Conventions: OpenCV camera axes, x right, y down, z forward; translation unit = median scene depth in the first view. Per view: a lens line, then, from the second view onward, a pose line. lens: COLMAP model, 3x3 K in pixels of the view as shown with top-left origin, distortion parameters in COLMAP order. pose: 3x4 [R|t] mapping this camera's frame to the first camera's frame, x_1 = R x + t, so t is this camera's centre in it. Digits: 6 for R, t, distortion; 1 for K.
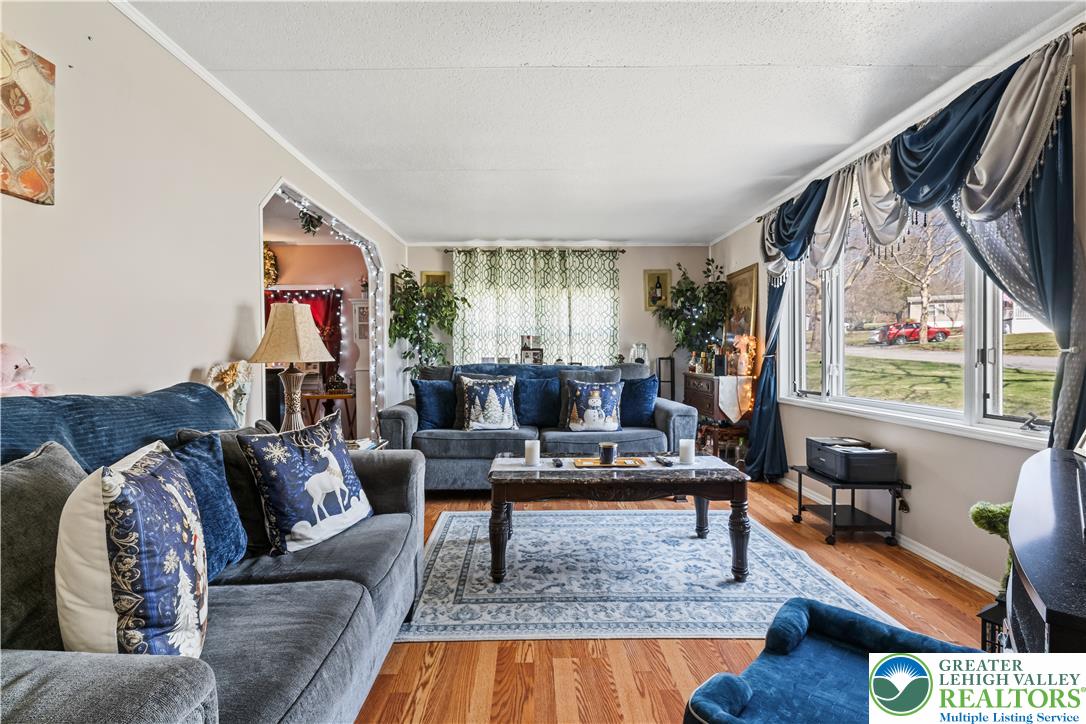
lens RADIAL K [[517.1, 0, 532.8], [0, 517.1, 360.0], [0, 0, 1]] dist [0.001668, 0.000404]
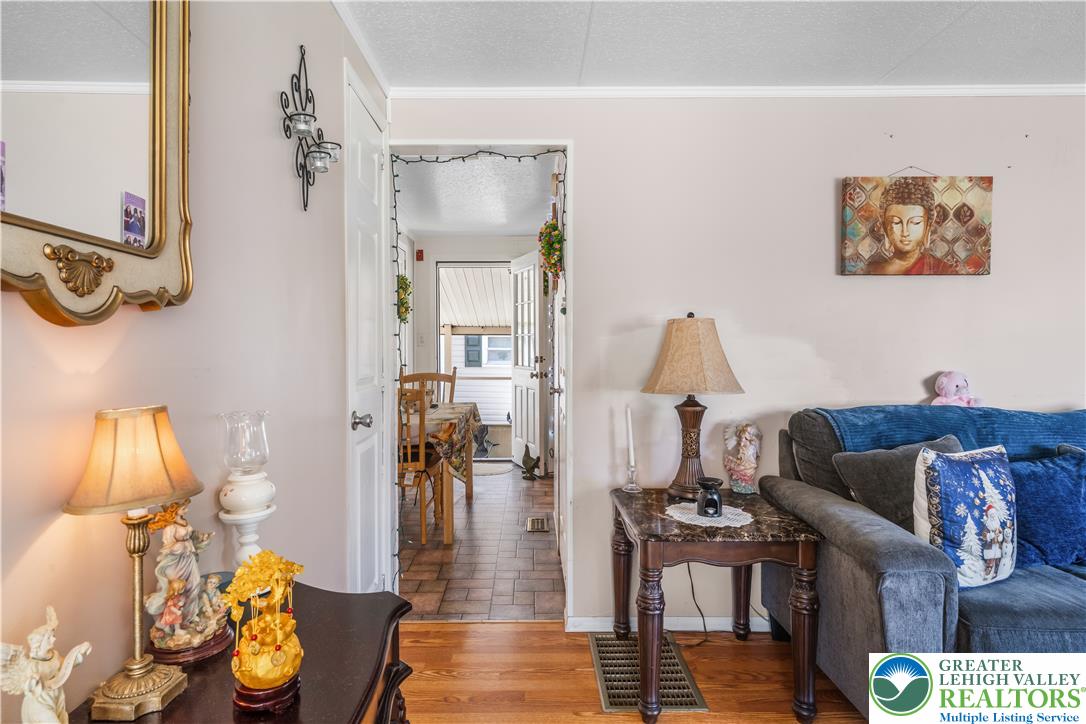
lens RADIAL K [[614.6, 0, 537.2], [0, 614.6, 350.8], [0, 0, 1]] dist [0.005823, 0.001160]
pose [[-0.000901, 0.012555, -0.999921, 0.434750], [-0.012221, 0.999846, 0.012565, -0.050254], [0.999925, 0.012231, -0.000748, -0.139385]]
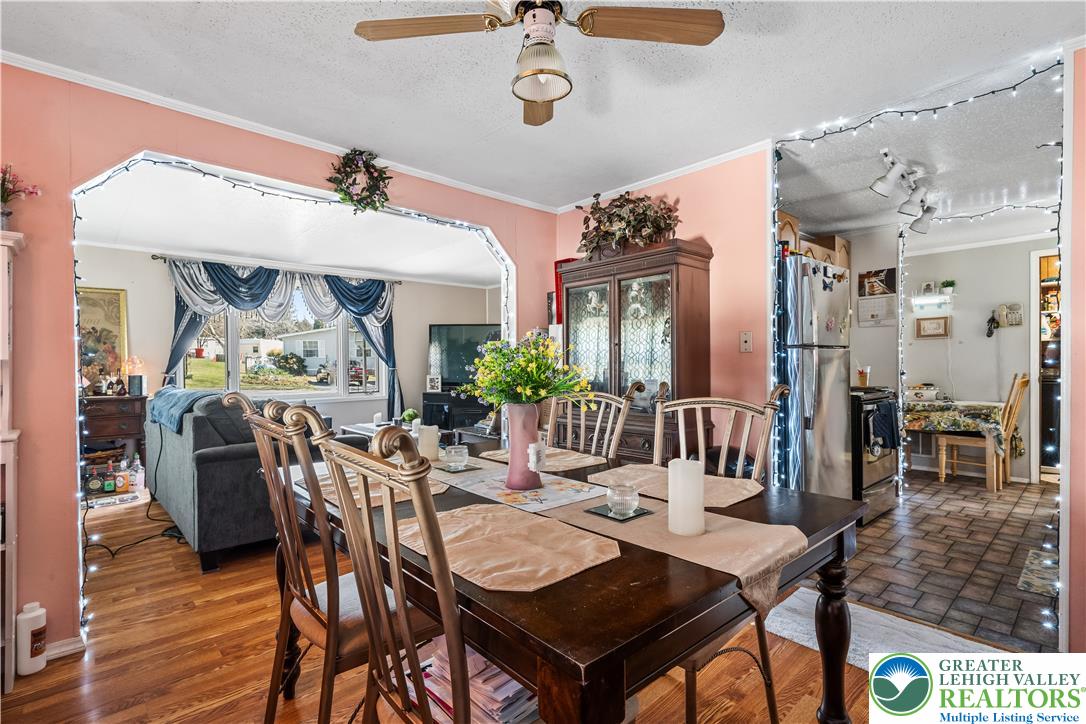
lens RADIAL K [[517.1, 0, 537.9], [0, 517.1, 363.2], [0, 0, 1]] dist [0.001668, 0.000404]
pose [[-0.670932, 0.002114, 0.741516, -1.585130], [0.017131, 0.999773, 0.012650, -0.056810], [-0.741321, 0.021190, -0.670816, 1.836505]]
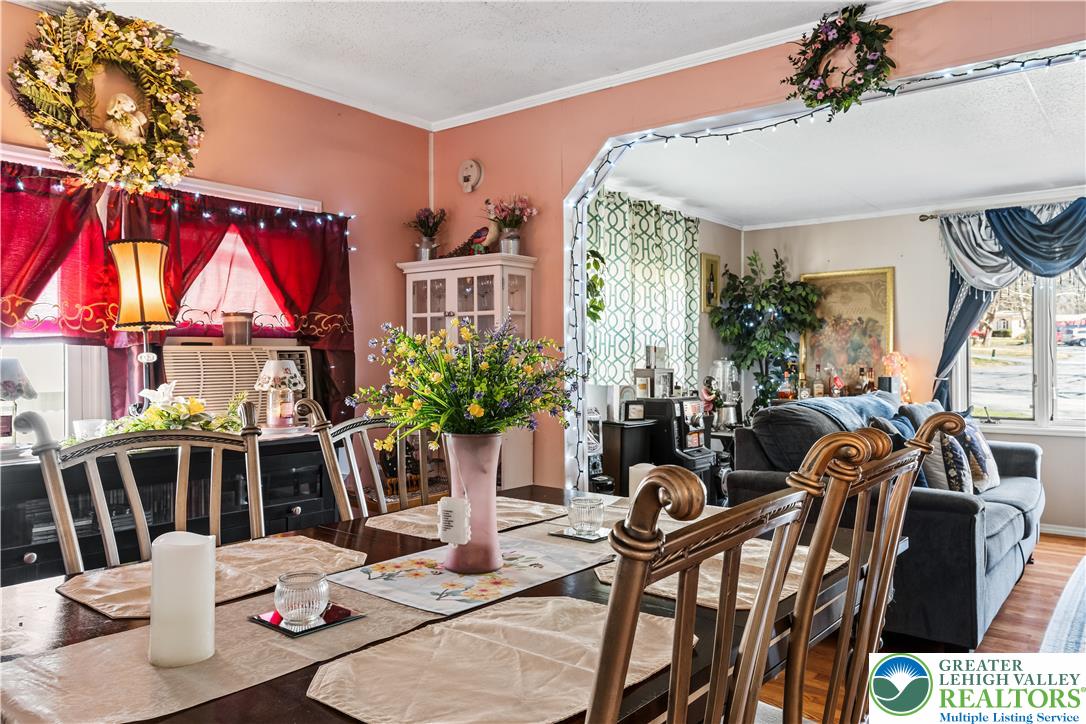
lens RADIAL K [[774.7, 0, 535.4], [0, 774.7, 358.0], [0, 0, 1]] dist [0.011566, 0.000457]
pose [[0.629387, 0.003796, 0.777083, -1.537873], [0.008923, 0.999887, -0.012112, -0.050089], [-0.777041, 0.014557, 0.629281, 1.112200]]
